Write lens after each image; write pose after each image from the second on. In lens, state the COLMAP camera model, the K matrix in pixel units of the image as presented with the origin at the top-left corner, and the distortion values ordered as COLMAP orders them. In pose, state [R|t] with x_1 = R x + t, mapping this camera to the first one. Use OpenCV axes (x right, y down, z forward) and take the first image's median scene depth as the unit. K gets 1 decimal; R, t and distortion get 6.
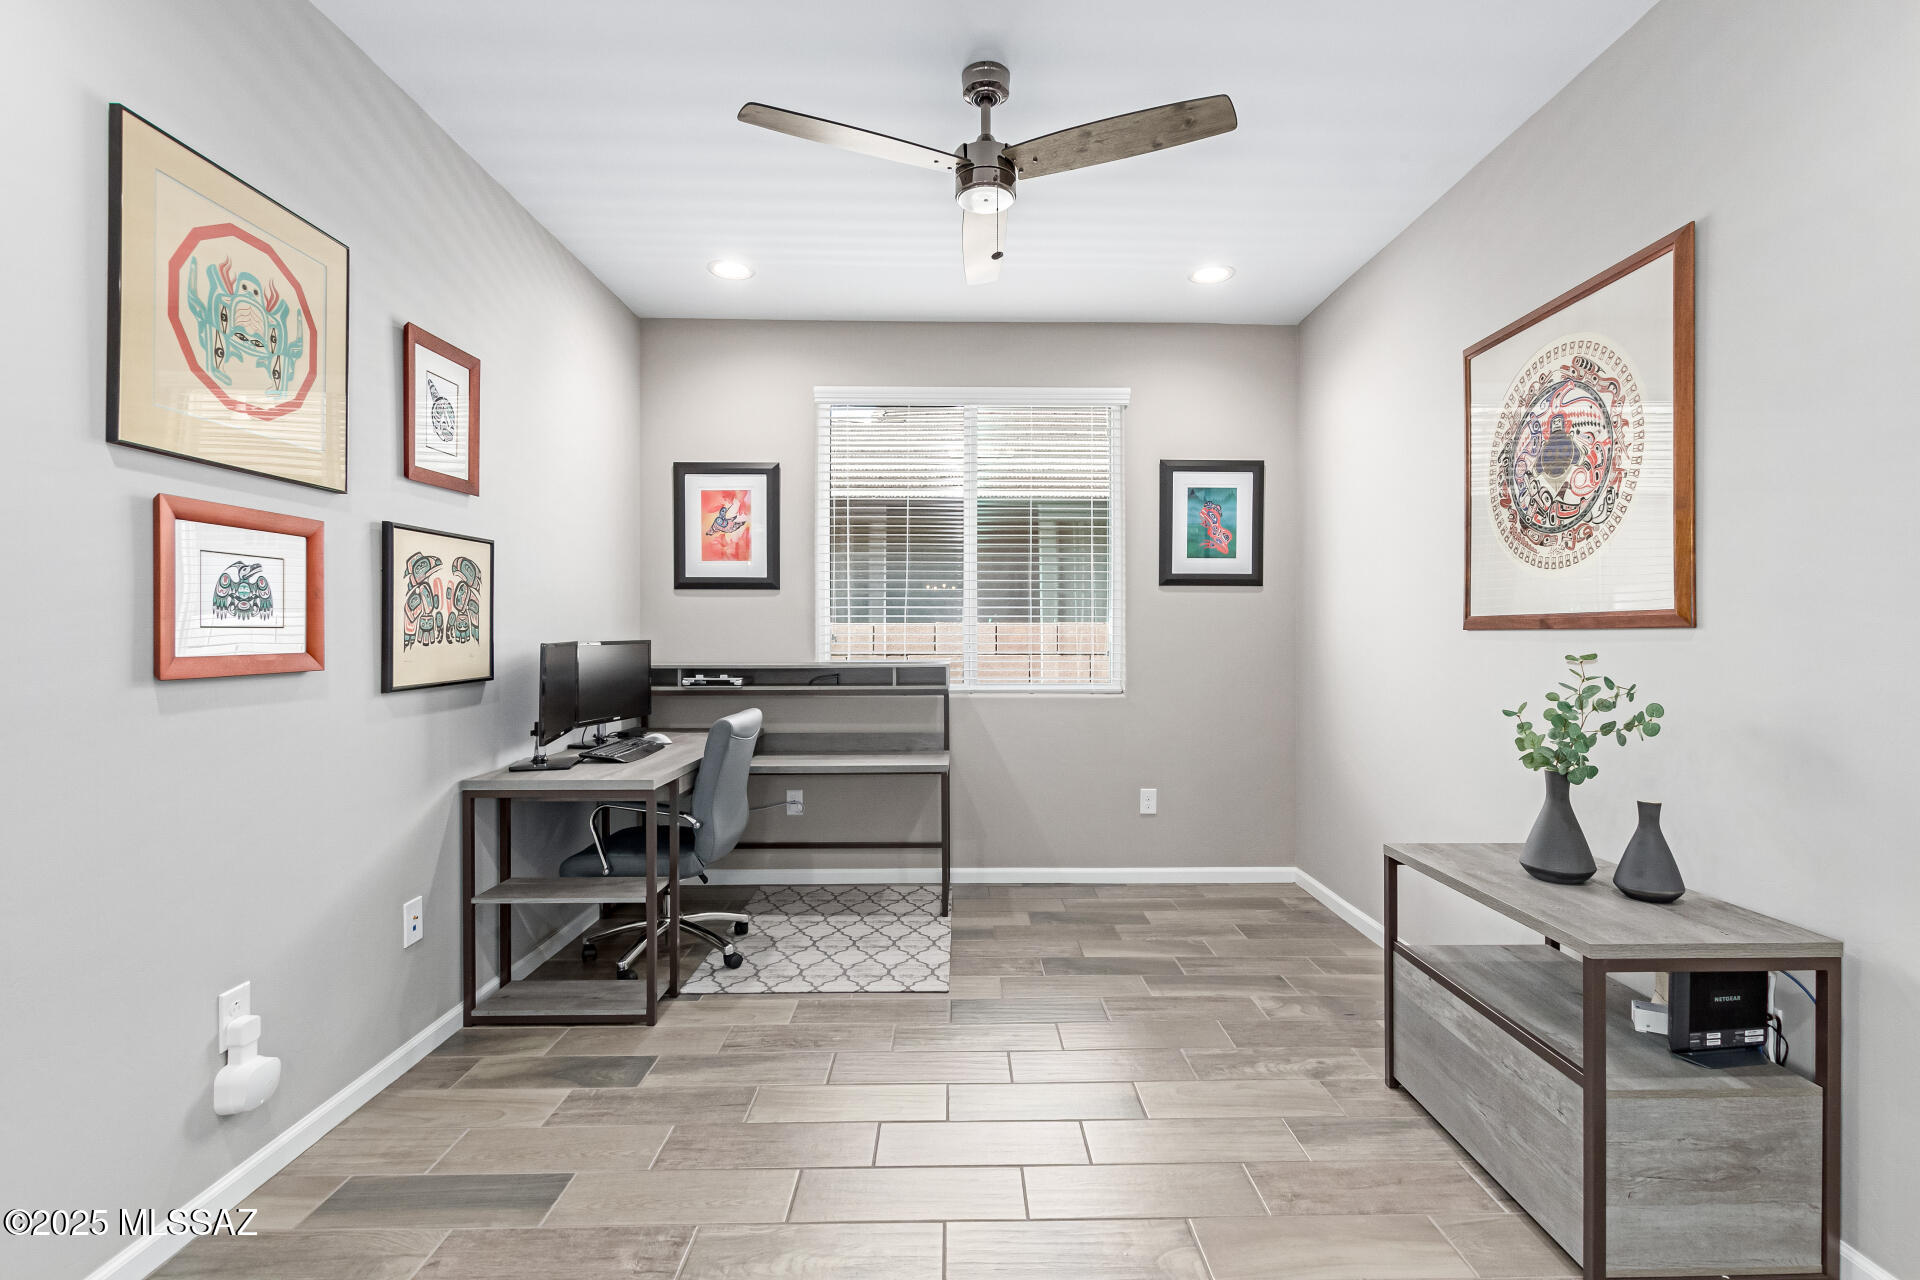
lens RADIAL K [[873.7, 0, 970.7], [0, 873.7, 638.9], [0, 0, 1]] dist [0.002737, -0.002720]
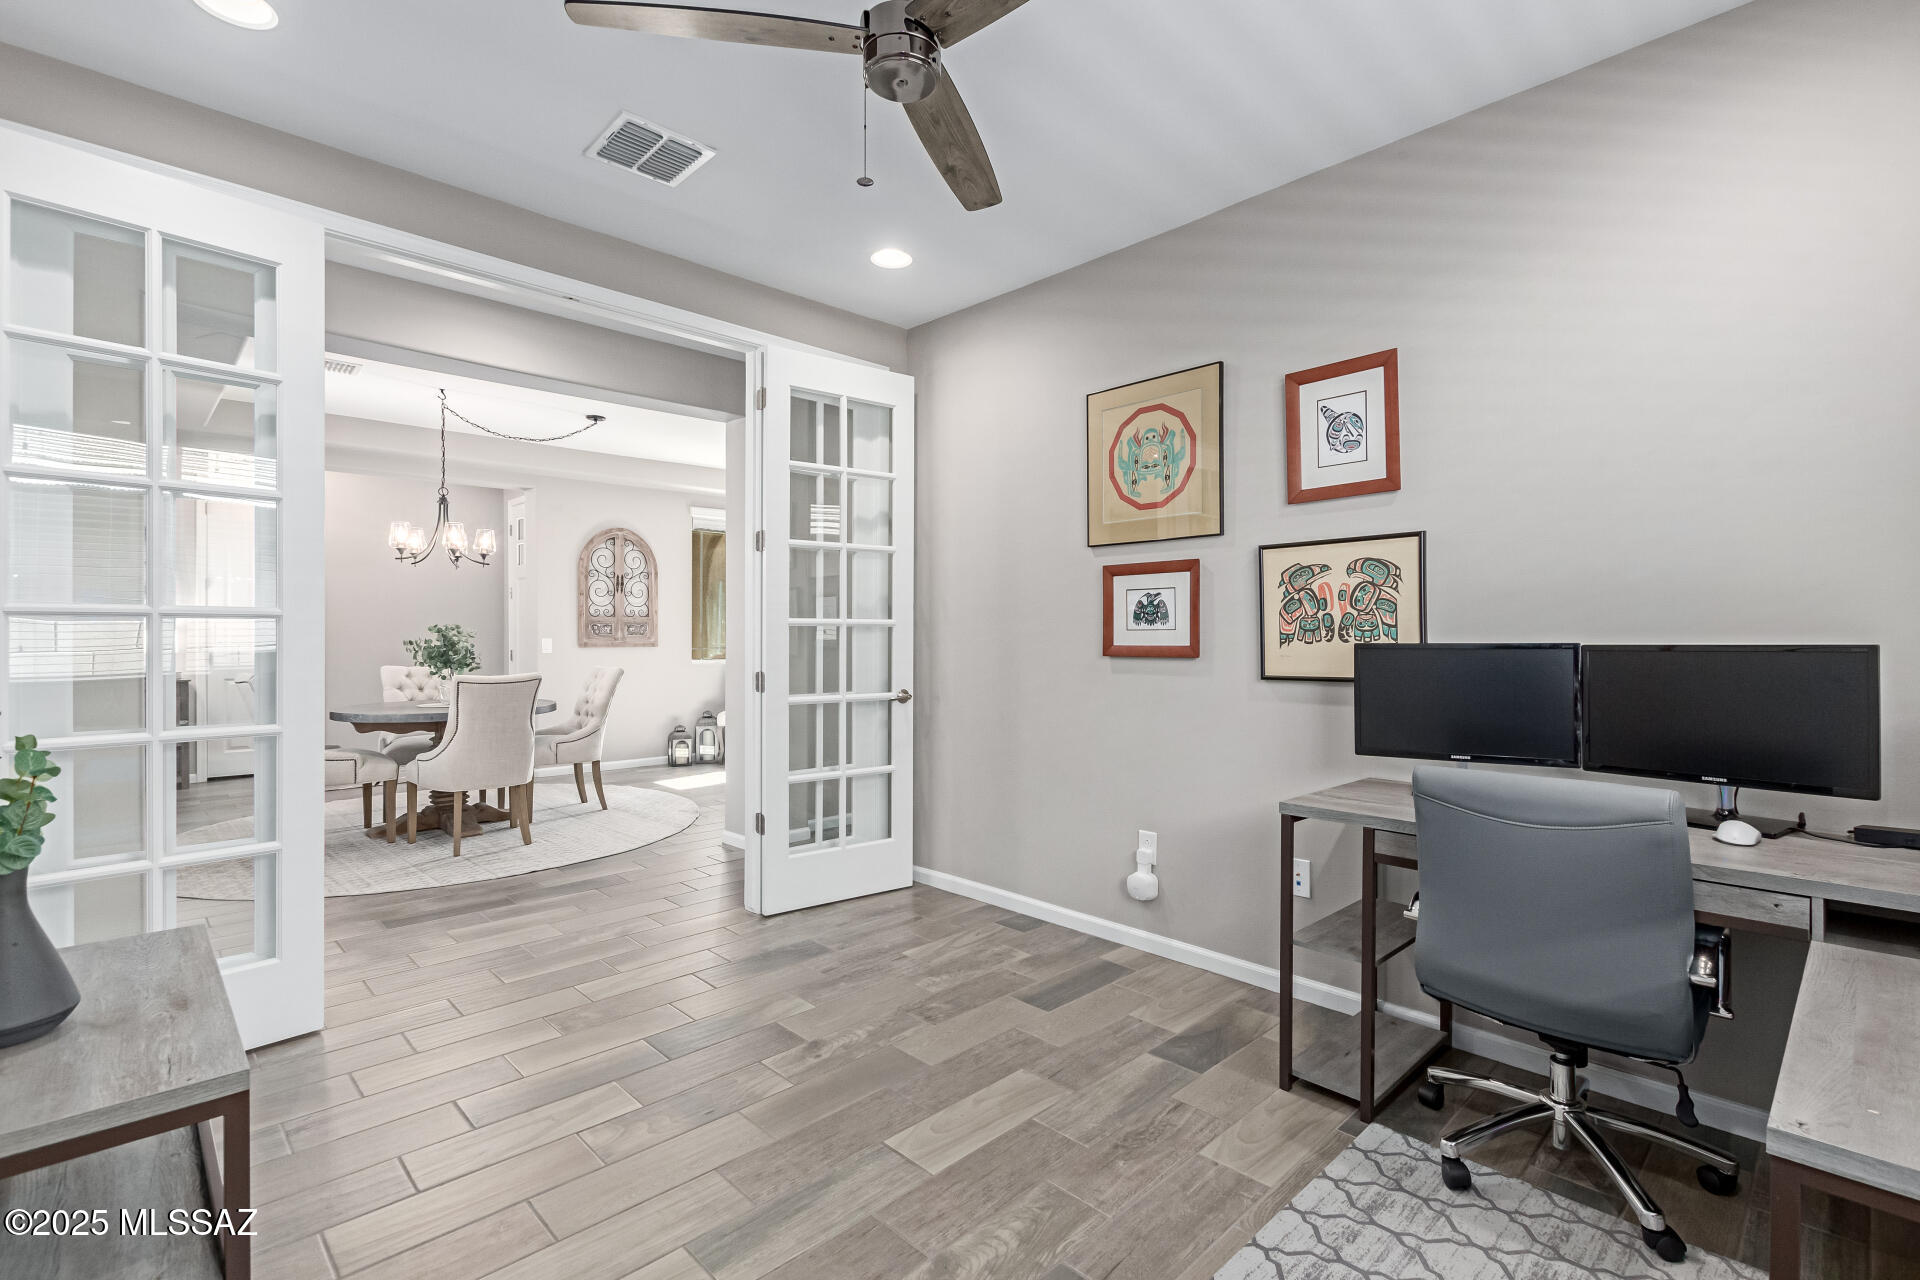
lens RADIAL K [[873.7, 0, 962.2], [0, 873.7, 630.5], [0, 0, 1]] dist [0.002737, -0.002720]
pose [[-0.728093, 0.000424, -0.685478, 0.541321], [-0.000651, 0.999999, 0.001311, -0.011739], [0.685478, 0.001401, -0.728092, 1.673397]]
